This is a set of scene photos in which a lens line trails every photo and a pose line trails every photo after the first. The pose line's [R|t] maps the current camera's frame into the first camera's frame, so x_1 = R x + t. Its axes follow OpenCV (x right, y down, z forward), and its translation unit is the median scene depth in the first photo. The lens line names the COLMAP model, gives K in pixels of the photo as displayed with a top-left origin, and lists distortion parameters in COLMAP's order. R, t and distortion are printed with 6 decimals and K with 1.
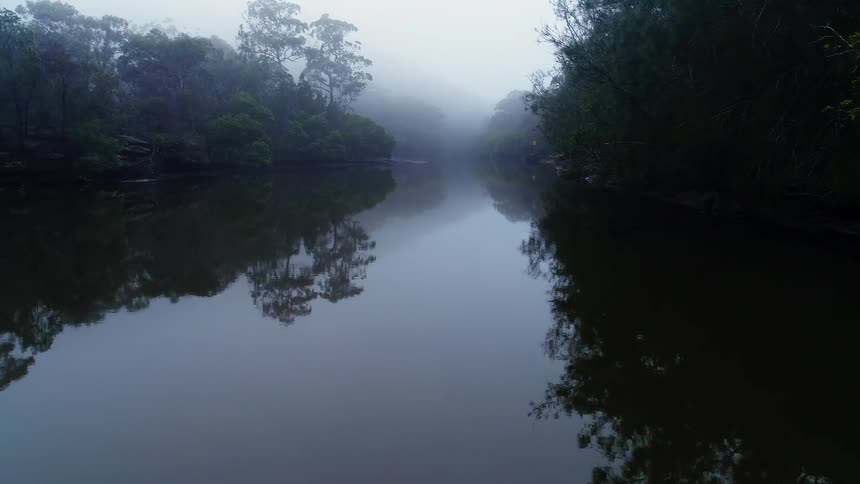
lens RADIAL K [[578.7, 0, 430.0], [0, 578.7, 242.0], [0, 0, 1]] dist [-0.008196, 0.004012]
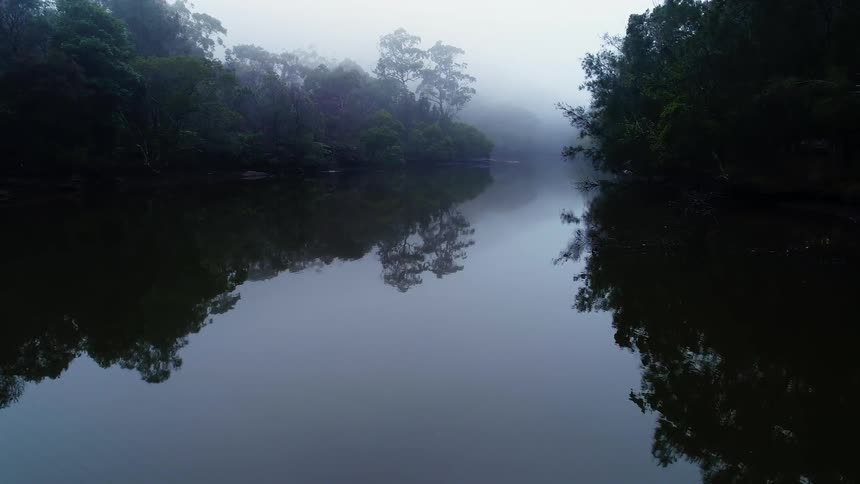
lens RADIAL K [[578.7, 0, 430.0], [0, 578.7, 242.0], [0, 0, 1]] dist [-0.008196, 0.004012]
pose [[0.986486, 0.023974, -0.162084, 0.009822], [-0.024370, 0.999703, -0.000450, 0.034486], [0.162025, 0.004393, 0.986777, -0.219474]]
